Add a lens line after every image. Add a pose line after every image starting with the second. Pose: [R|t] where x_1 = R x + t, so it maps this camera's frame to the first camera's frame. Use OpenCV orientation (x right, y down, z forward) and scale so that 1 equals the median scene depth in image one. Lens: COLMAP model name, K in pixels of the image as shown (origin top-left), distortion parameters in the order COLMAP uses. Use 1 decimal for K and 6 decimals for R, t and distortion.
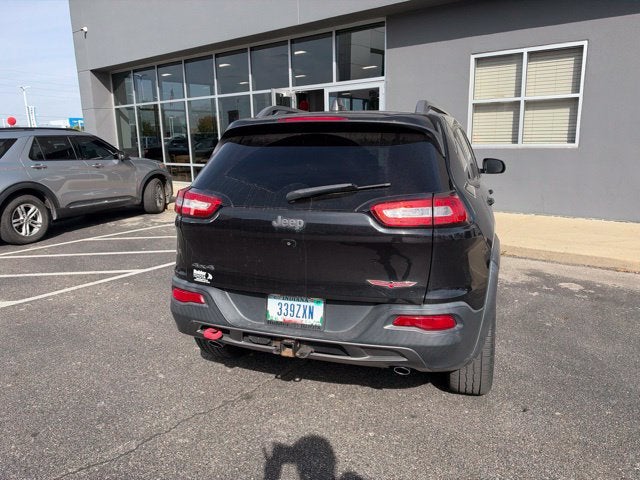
lens RADIAL K [[467.6, 0, 320.0], [0, 467.6, 240.0], [0, 0, 1]] dist [0.043569, -0.072841]
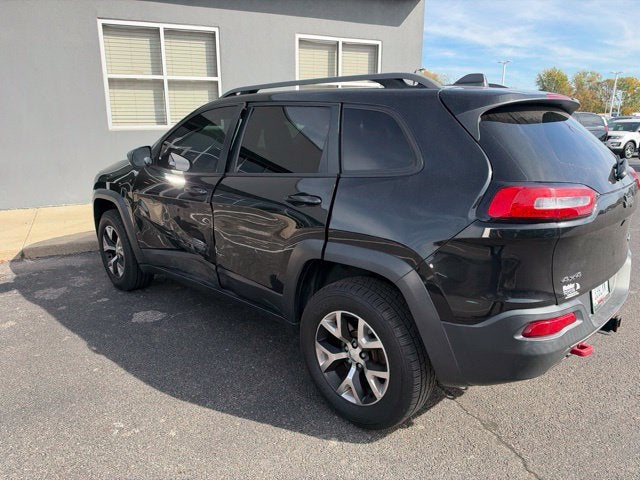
lens RADIAL K [[467.6, 0, 320.0], [0, 467.6, 240.0], [0, 0, 1]] dist [0.043569, -0.072841]
pose [[0.432986, -0.216913, 0.874912, -0.552240], [0.184466, 0.971395, 0.149543, -0.101090], [-0.882324, 0.096642, 0.460614, 0.495691]]
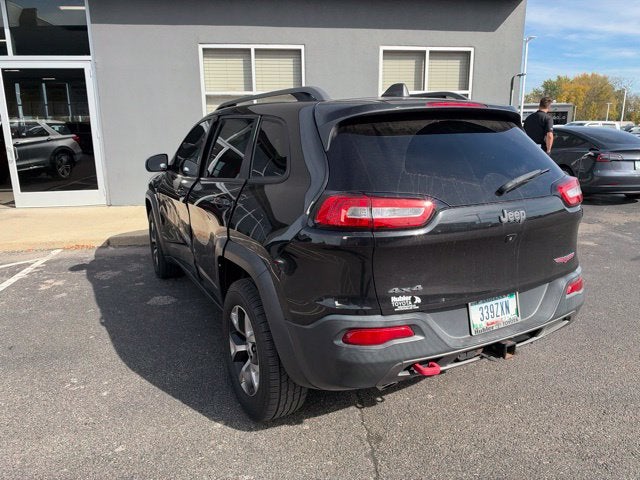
lens RADIAL K [[471.7, 0, 320.1], [0, 471.7, 233.7], [0, 0, 1]] dist [0.001922, -0.006867]
pose [[0.685754, -0.155270, 0.711078, -0.437692], [0.154688, 0.985752, 0.066068, -0.054013], [-0.711205, 0.064689, 0.700002, 0.271311]]
